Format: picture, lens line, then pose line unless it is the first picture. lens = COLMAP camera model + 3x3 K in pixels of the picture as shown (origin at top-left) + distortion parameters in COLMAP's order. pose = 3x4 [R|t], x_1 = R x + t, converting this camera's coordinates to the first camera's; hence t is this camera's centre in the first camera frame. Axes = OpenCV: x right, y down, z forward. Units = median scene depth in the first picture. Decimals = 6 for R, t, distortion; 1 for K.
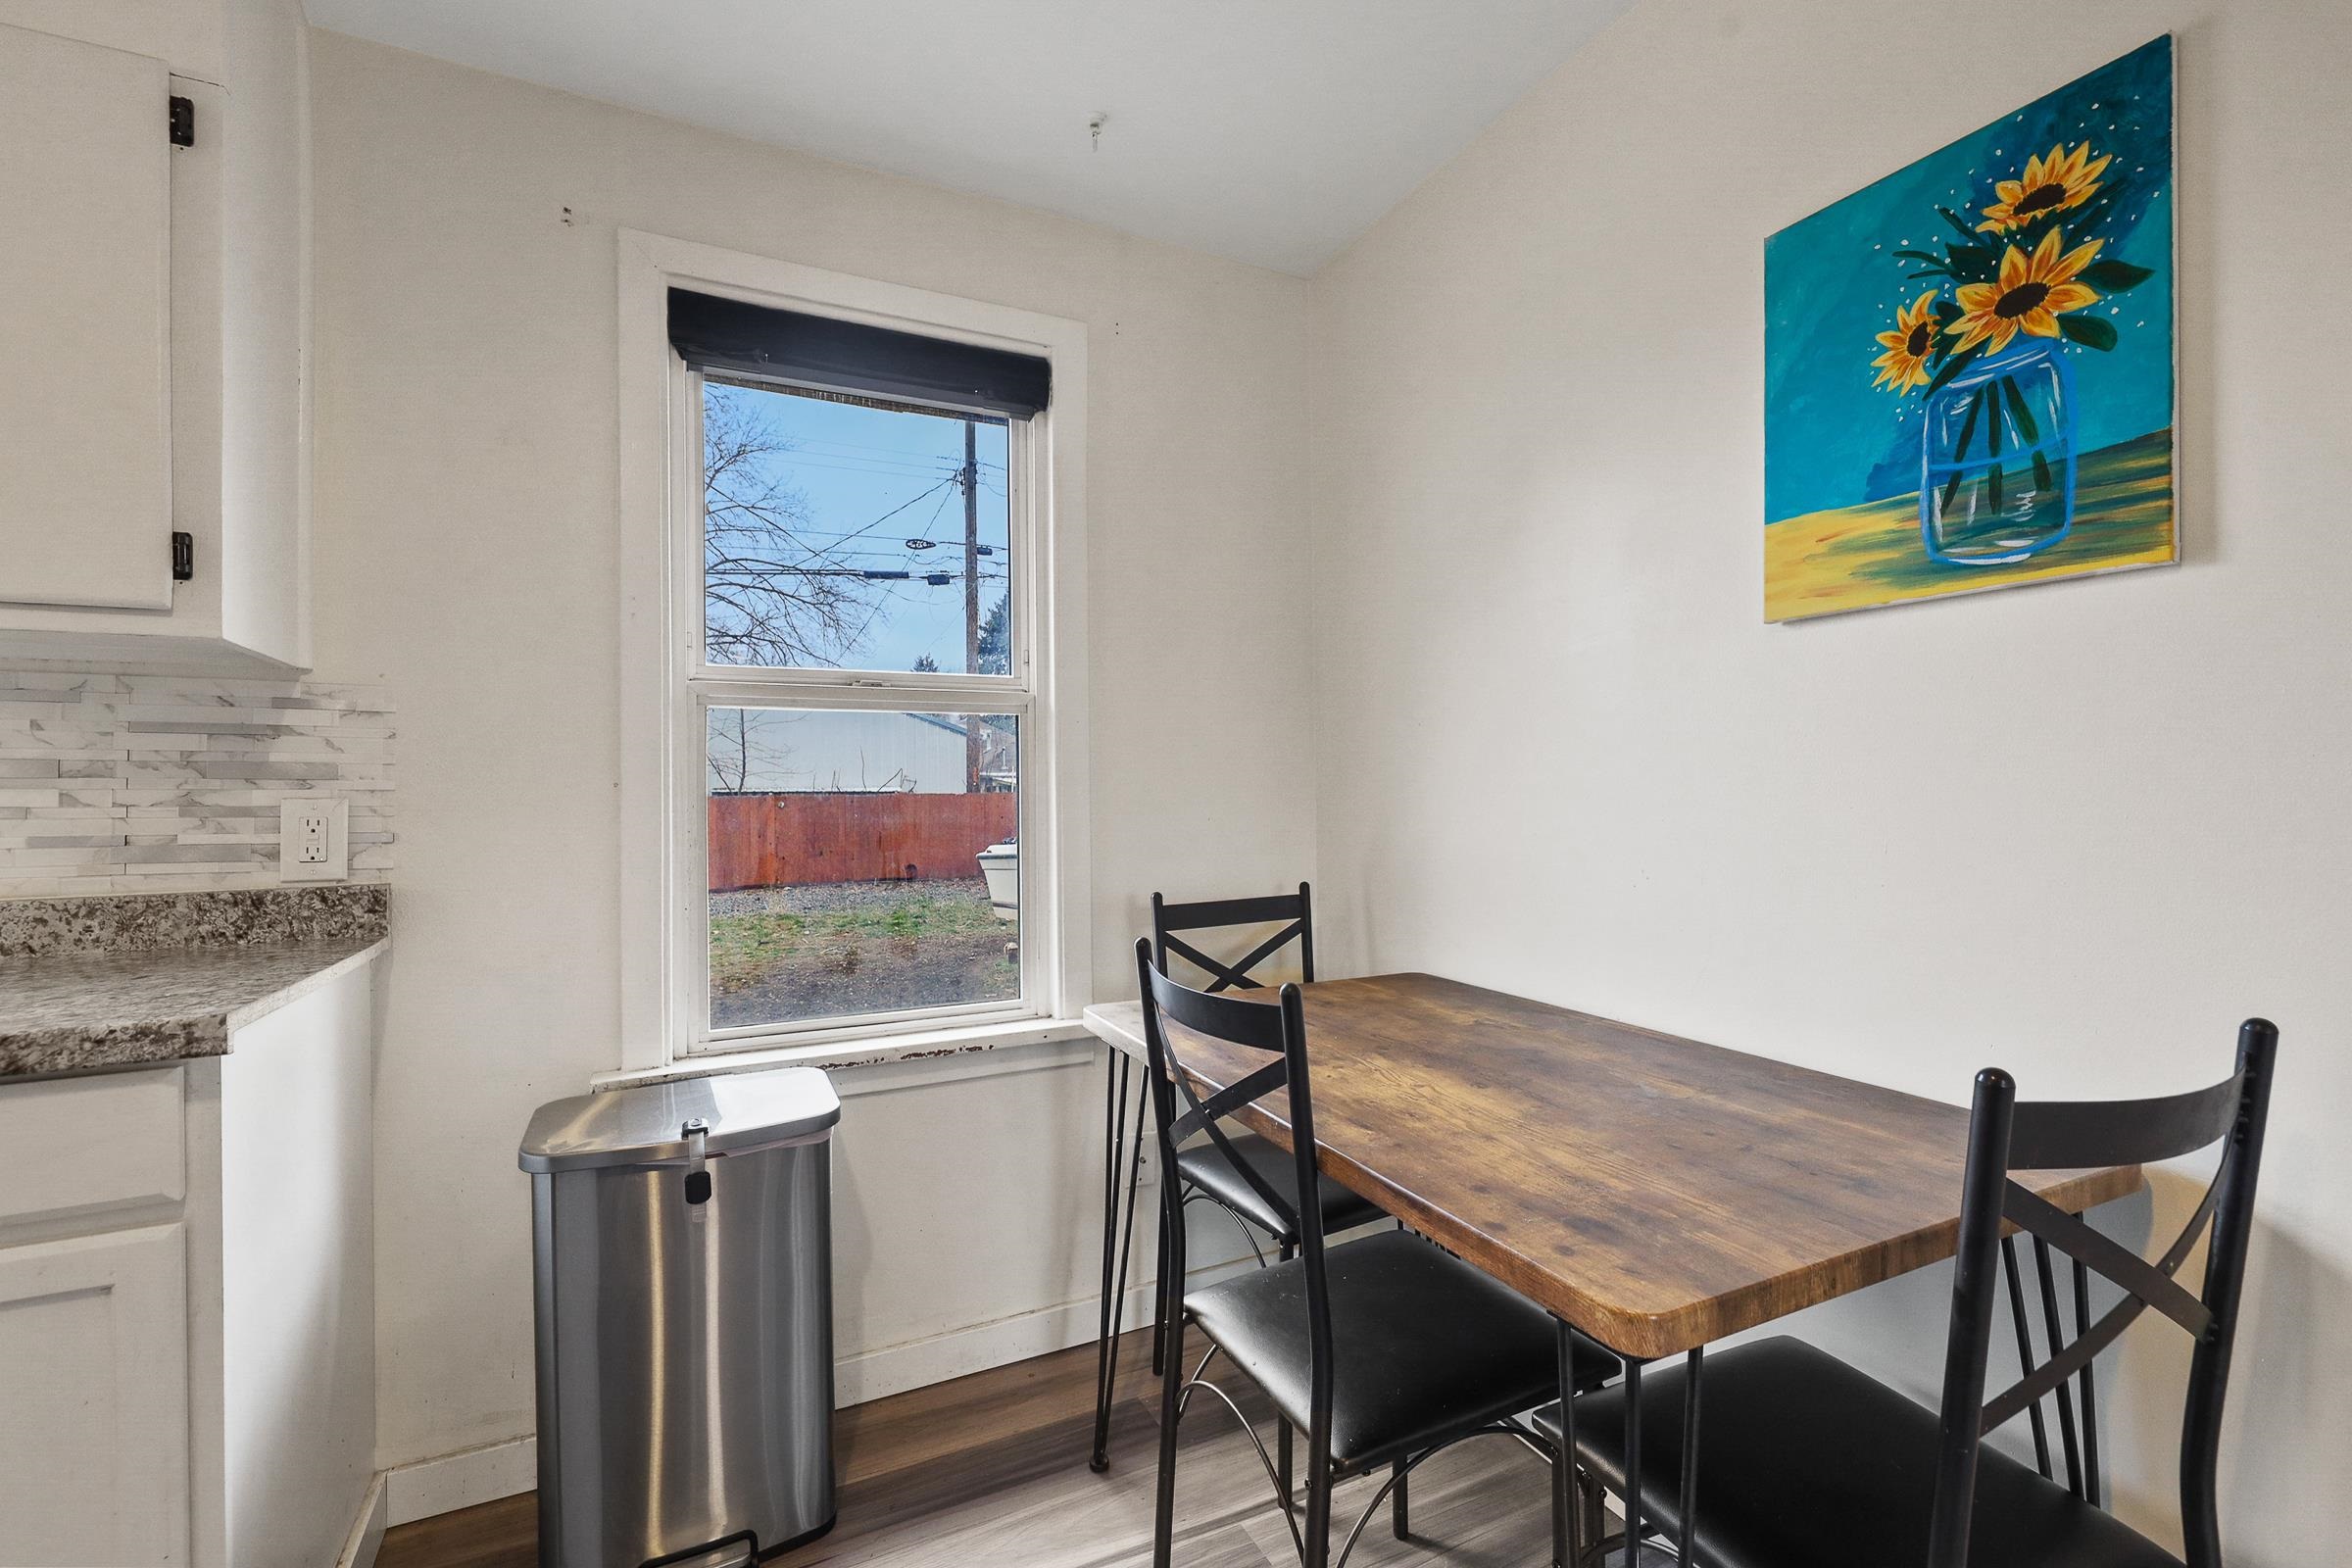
lens RADIAL K [[1000.4, 0, 1180.4], [0, 1000.4, 785.7], [0, 0, 1]] dist [0.002328, -0.000080]
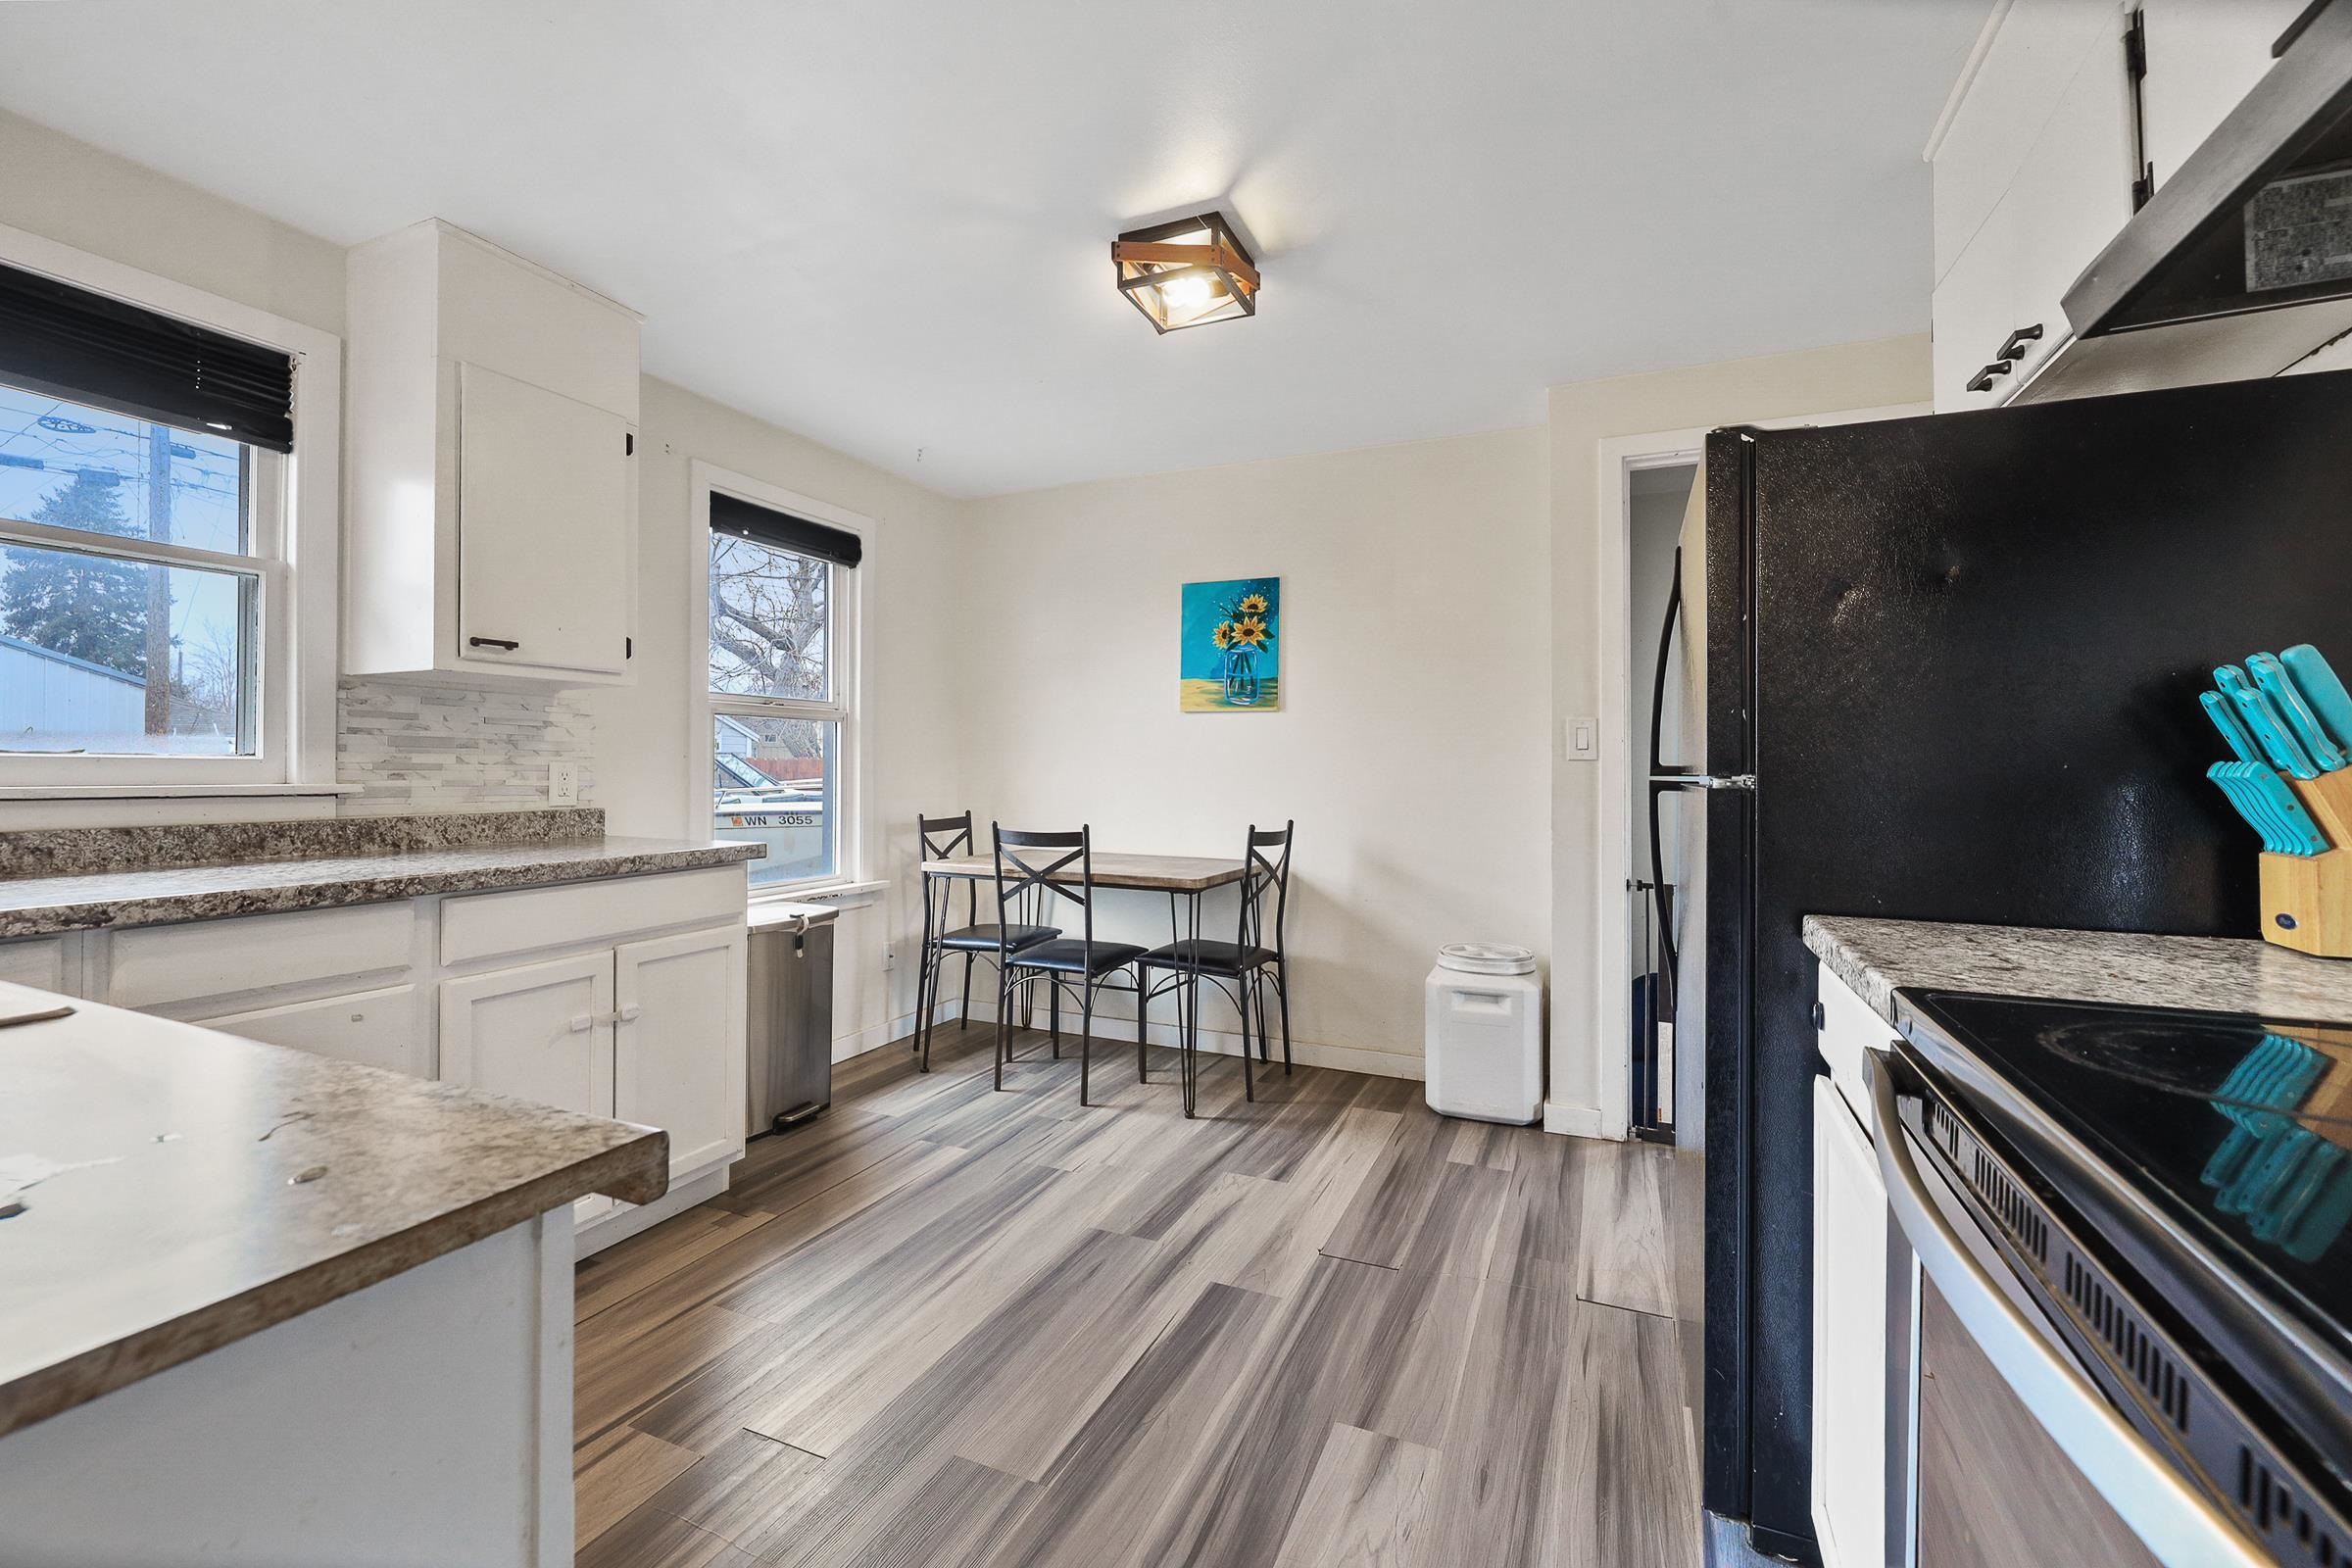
lens RADIAL K [[1000.4, 0, 1152.8], [0, 1000.4, 764.0], [0, 0, 1]] dist [0.002328, -0.000080]
pose [[0.777376, 0.016251, 0.628826, -1.264062], [-0.016652, 0.999848, -0.005255, 0.009667], [-0.628816, -0.006386, 0.777528, -1.189034]]
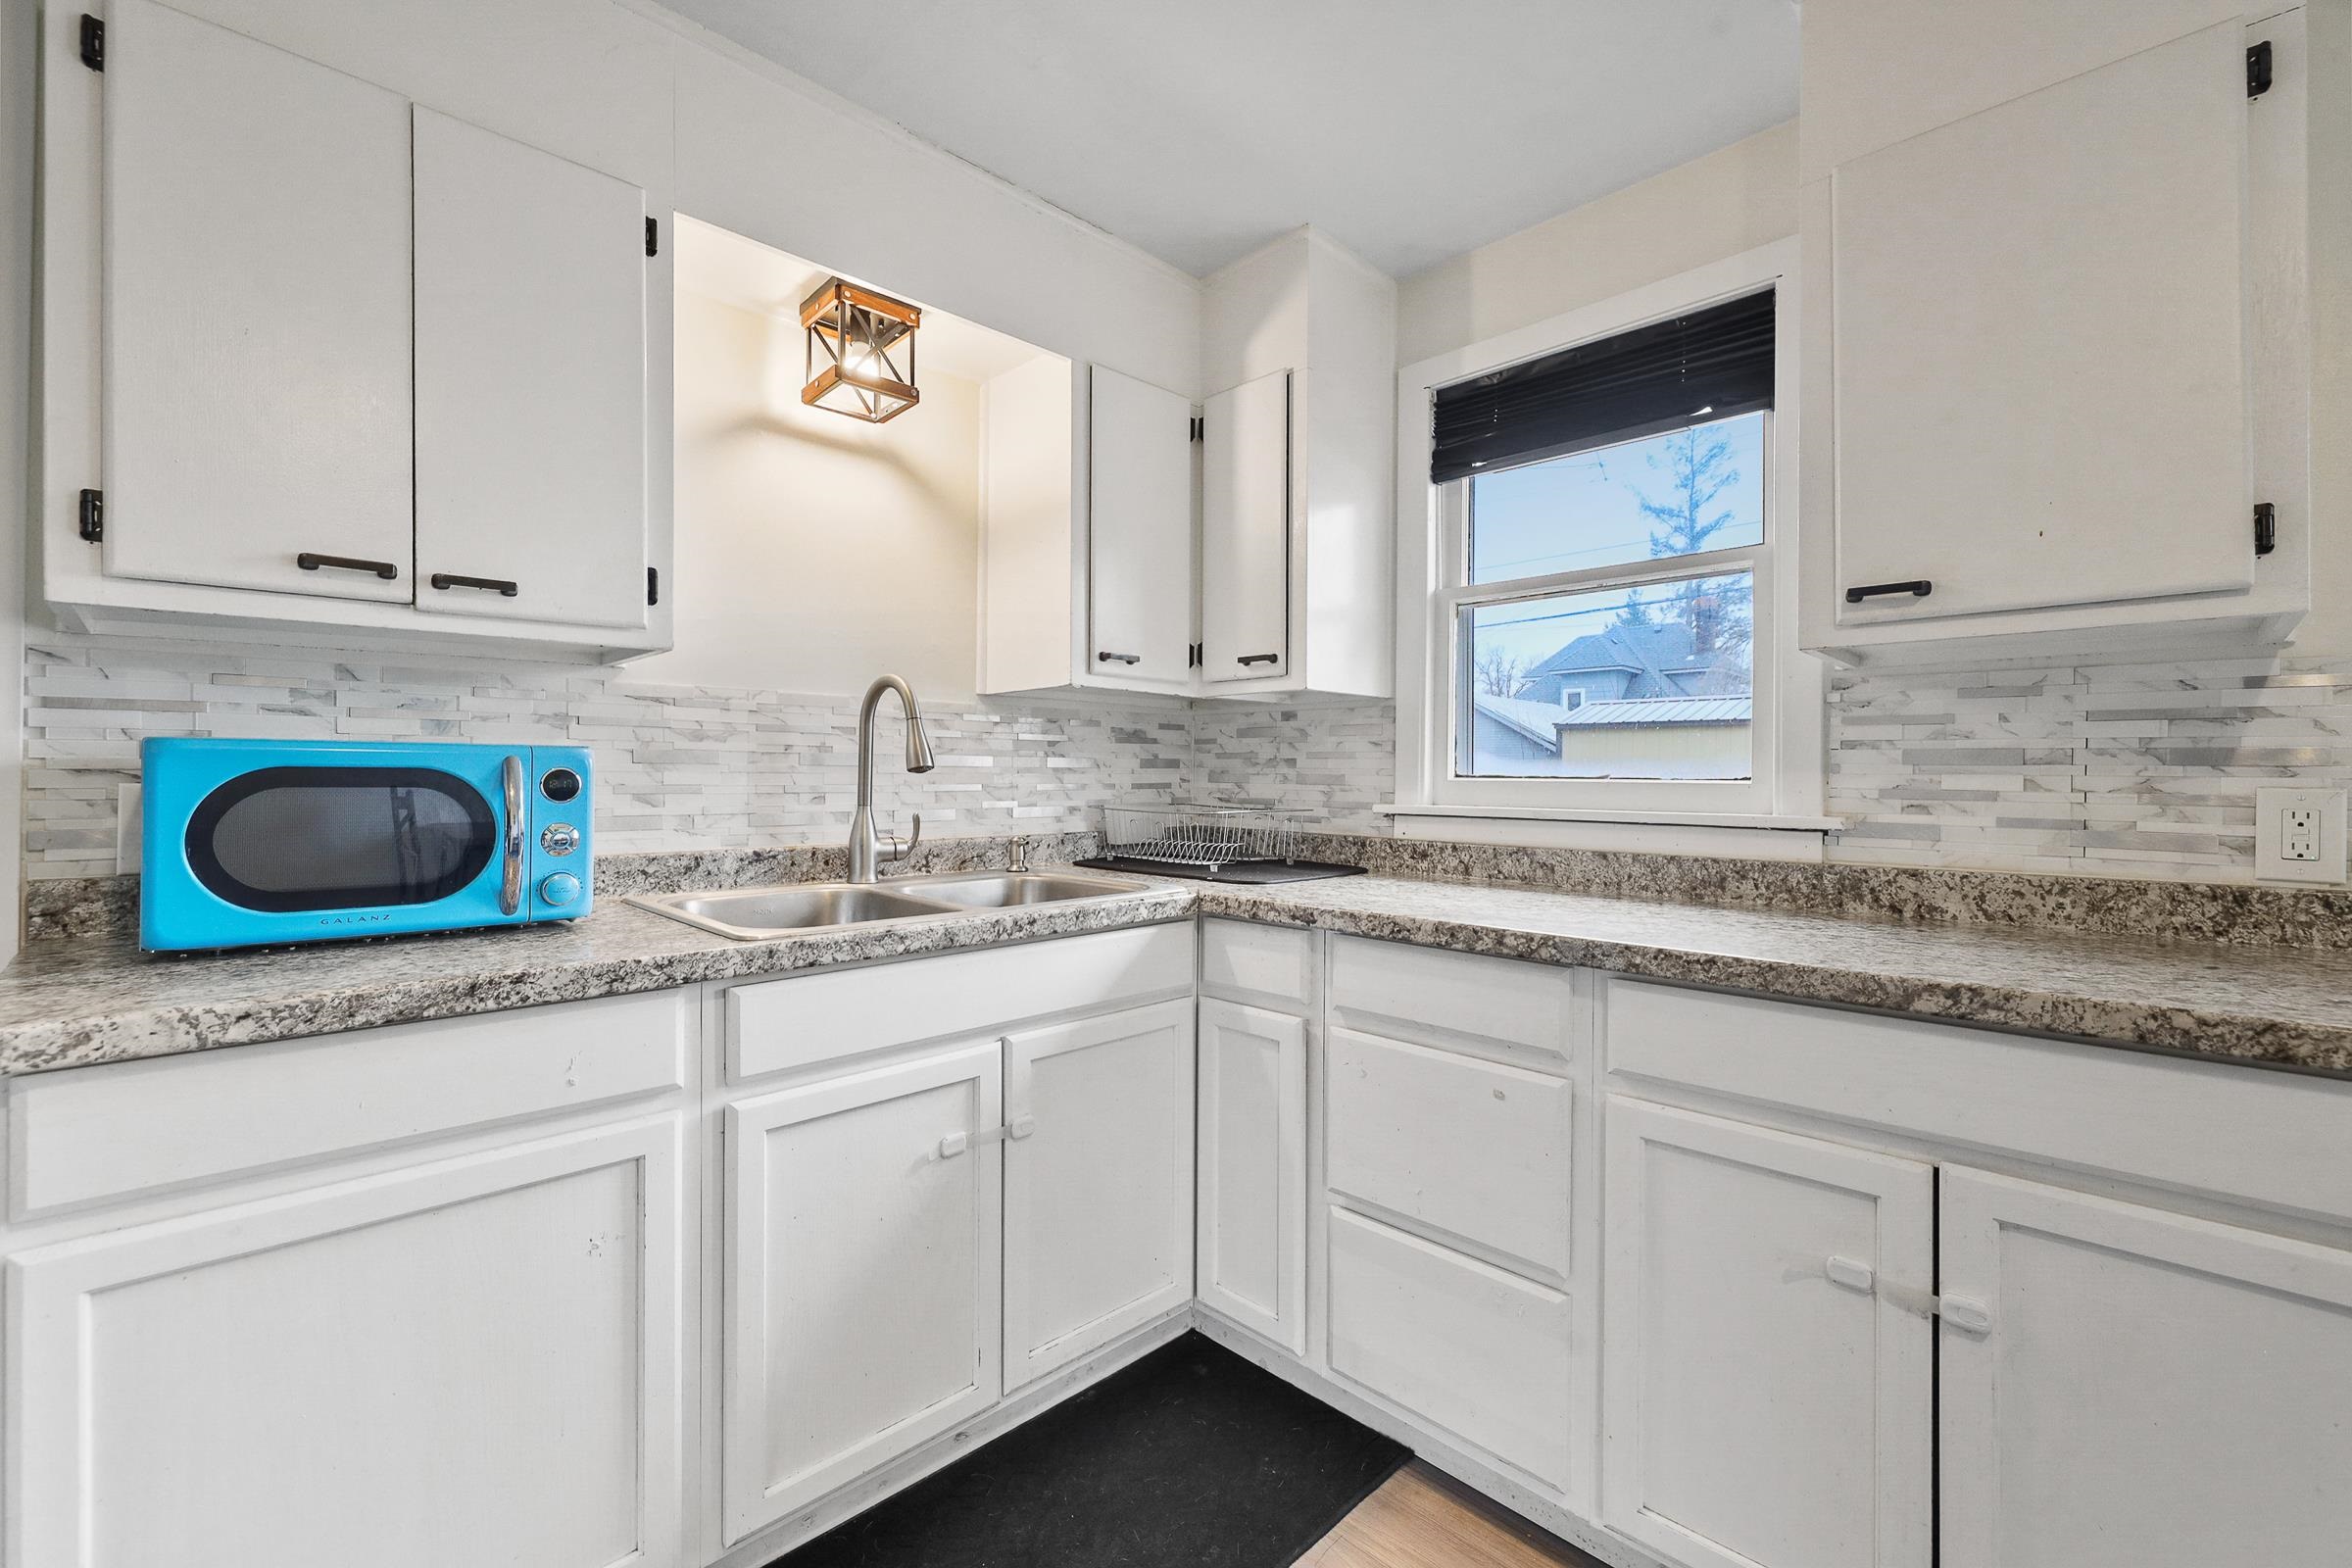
lens RADIAL K [[1000.4, 0, 1166.0], [0, 1000.4, 770.0], [0, 0, 1]] dist [0.002328, -0.000080]
pose [[0.308633, 0.002552, -0.951178, -0.358377], [-0.005260, 0.999986, 0.000976, 0.001643], [0.951167, 0.004702, 0.308642, -0.233686]]
